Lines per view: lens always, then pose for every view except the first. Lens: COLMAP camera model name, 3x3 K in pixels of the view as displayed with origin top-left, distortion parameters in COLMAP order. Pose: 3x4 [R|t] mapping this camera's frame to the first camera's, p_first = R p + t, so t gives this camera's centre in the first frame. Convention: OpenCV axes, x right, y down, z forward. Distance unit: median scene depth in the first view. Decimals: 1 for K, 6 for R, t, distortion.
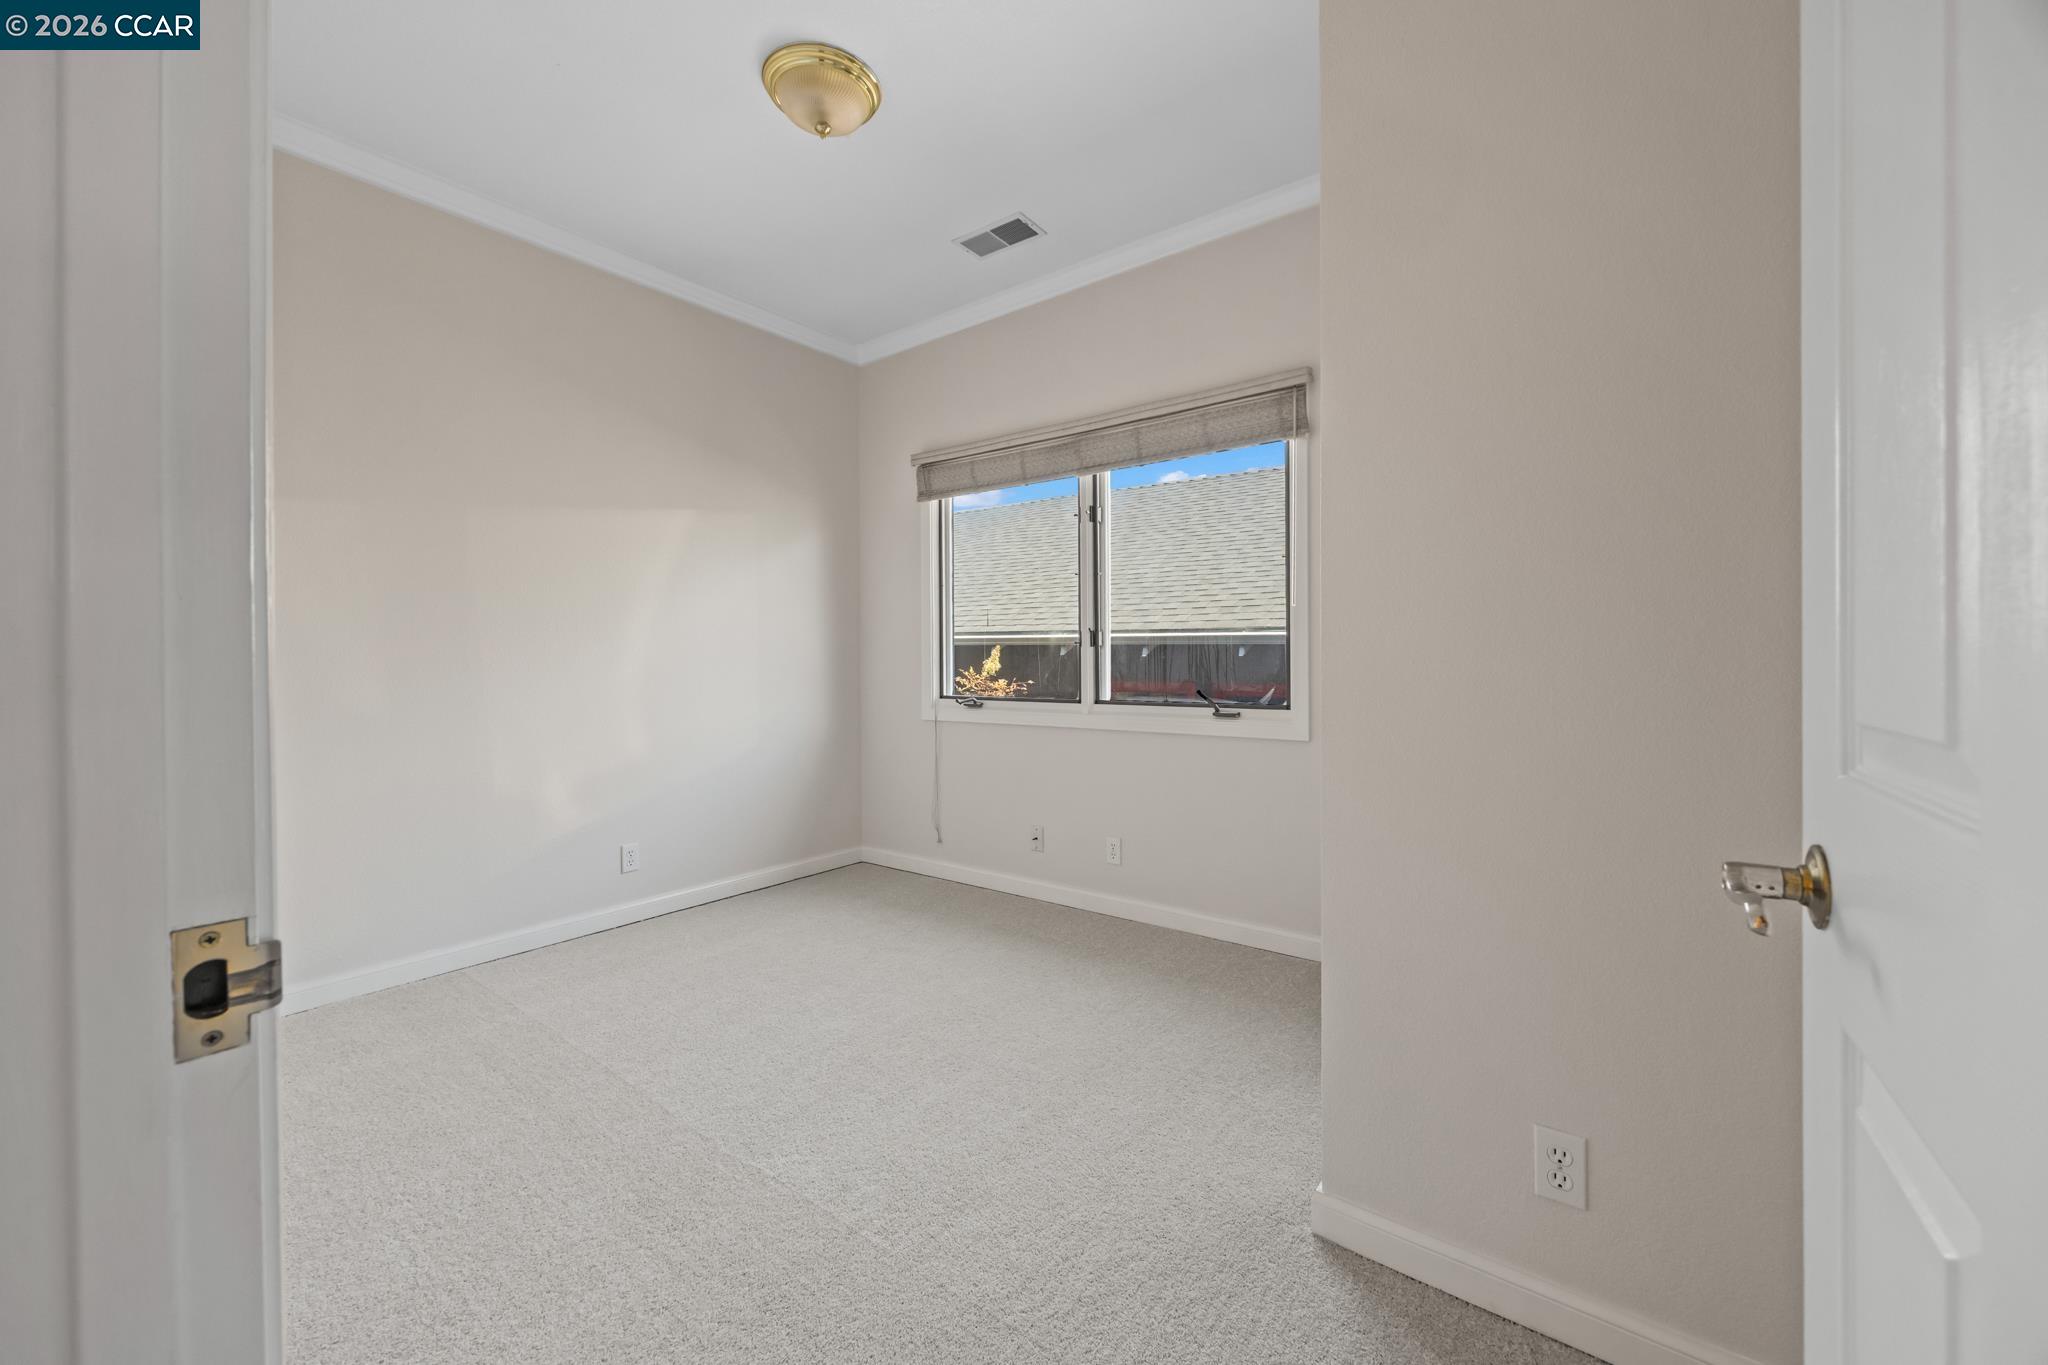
lens RADIAL K [[769.4, 0, 1021.5], [0, 769.4, 664.1], [0, 0, 1]] dist [0.000480, 0.000317]
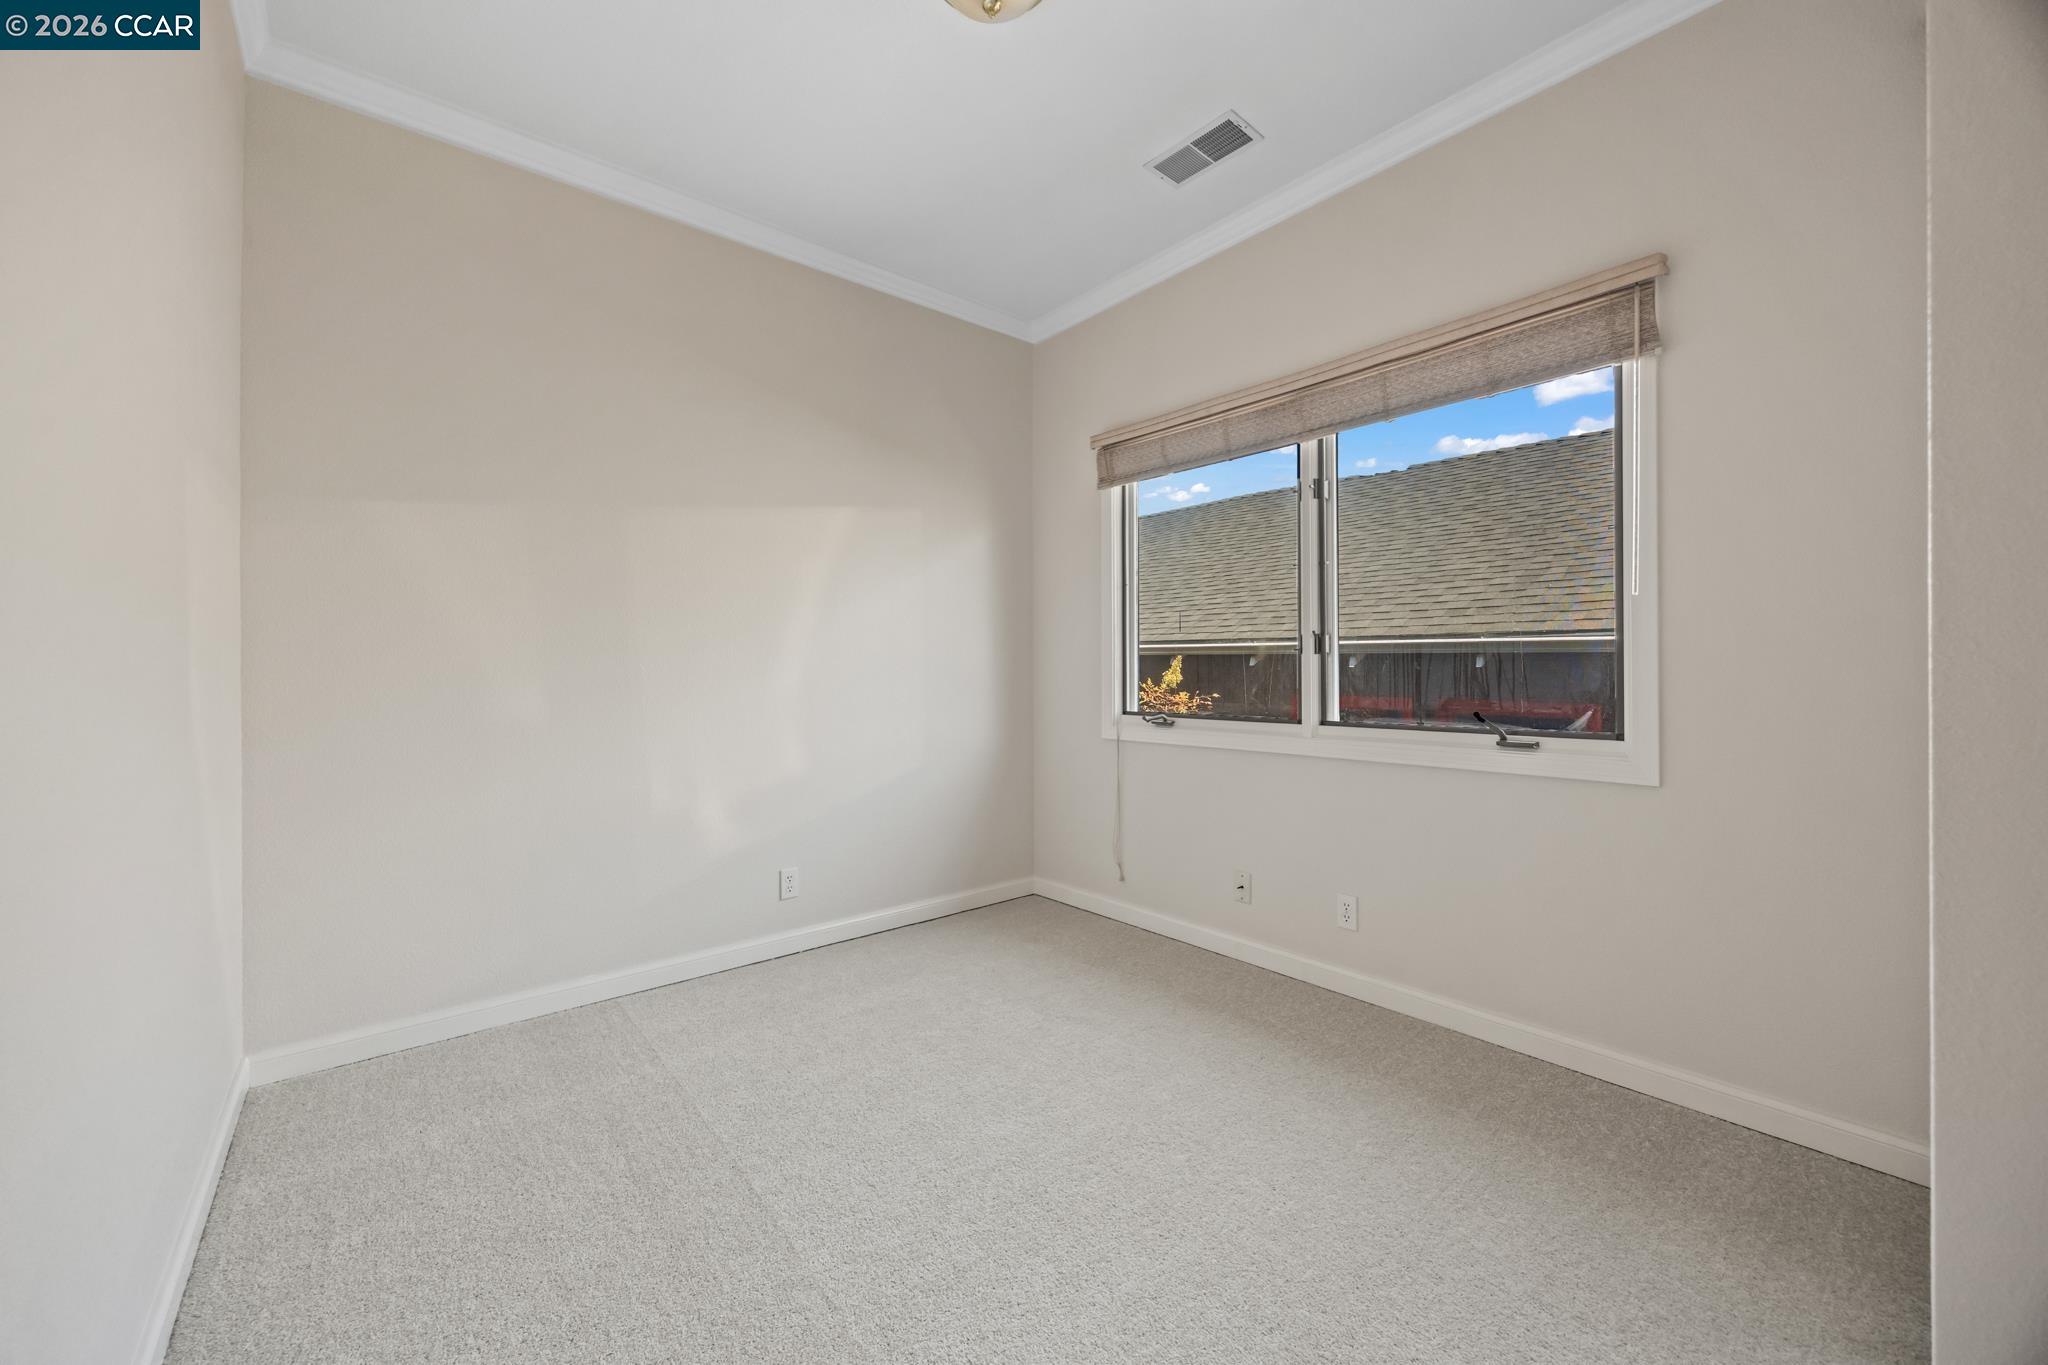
lens RADIAL K [[769.4, 0, 1017.1], [0, 769.4, 676.9], [0, 0, 1]] dist [0.000480, 0.000317]
pose [[0.974949, 0.003842, -0.222396, -0.037560], [-0.003297, 0.999991, 0.002821, -0.000084], [0.222405, -0.002017, 0.974952, 0.163841]]
